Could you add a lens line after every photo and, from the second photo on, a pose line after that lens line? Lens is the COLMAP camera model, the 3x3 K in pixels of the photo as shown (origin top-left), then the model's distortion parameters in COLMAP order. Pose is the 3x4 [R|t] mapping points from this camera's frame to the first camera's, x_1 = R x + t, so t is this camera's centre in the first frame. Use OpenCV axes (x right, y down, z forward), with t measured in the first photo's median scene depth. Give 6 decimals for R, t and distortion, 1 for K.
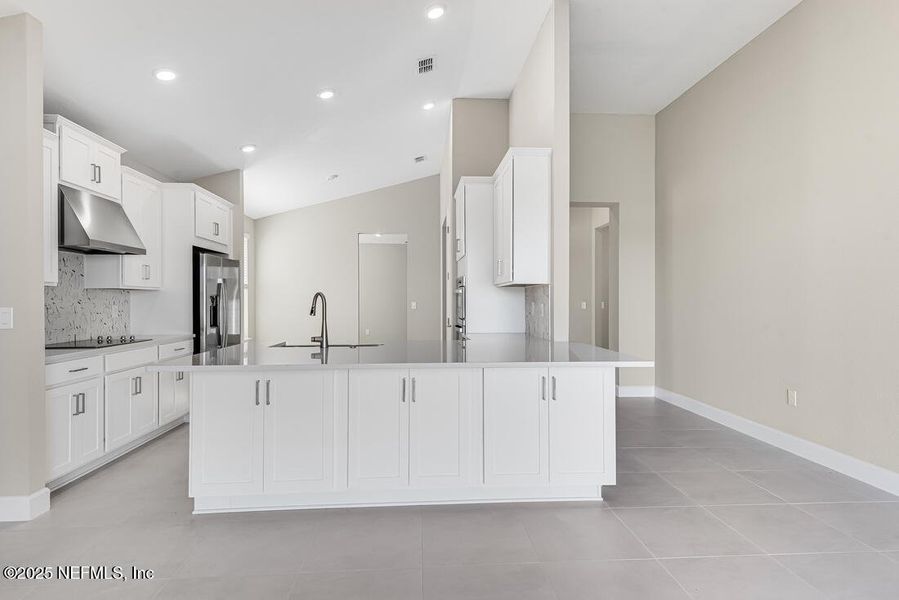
lens RADIAL K [[490.0, 0, 462.4], [0, 490.0, 298.0], [0, 0, 1]] dist [0.001668, -0.000296]
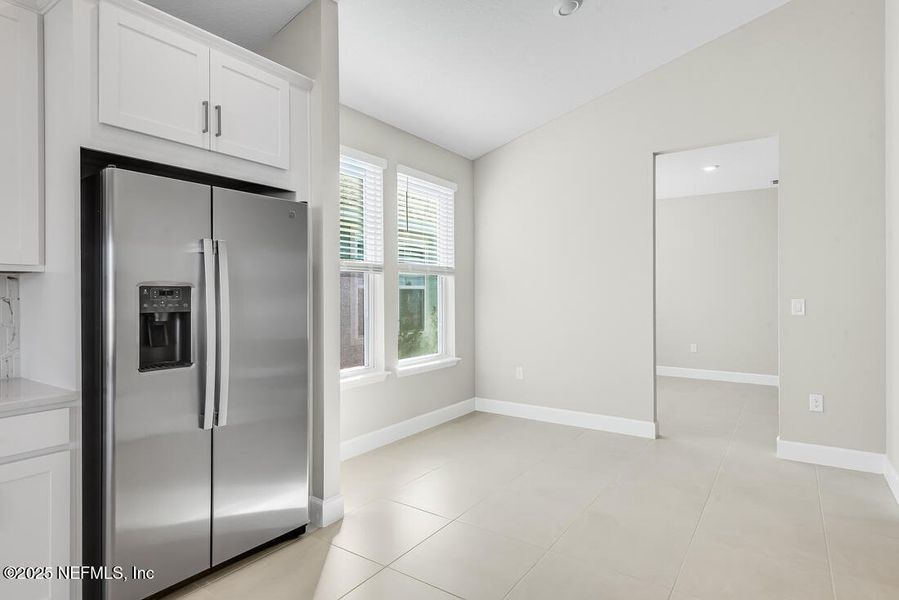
lens RADIAL K [[490.0, 0, 462.4], [0, 490.0, 298.0], [0, 0, 1]] dist [0.001668, -0.000296]
pose [[0.775368, -0.003118, -0.631502, -0.099056], [0.009496, 0.999932, 0.006722, 0.005099], [0.631438, -0.011209, 0.775345, 0.884464]]
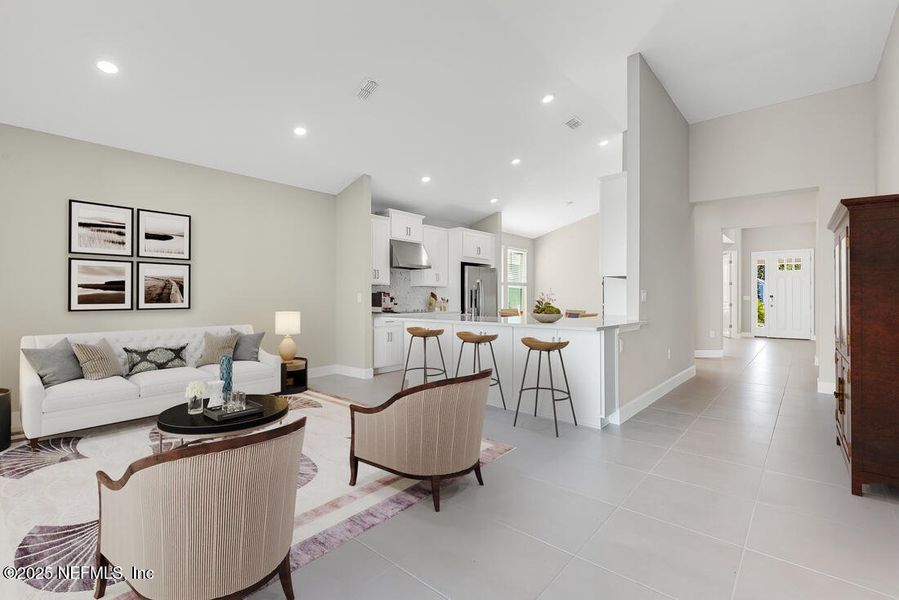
lens RADIAL K [[419.5, 0, 447.8], [0, 419.5, 295.3], [0, 0, 1]] dist [0.000095, -0.000138]
pose [[0.685640, -0.004913, -0.727924, 0.527177], [0.002797, 0.999988, -0.004115, 0.021737], [0.727935, 0.000785, 0.685645, -0.084368]]
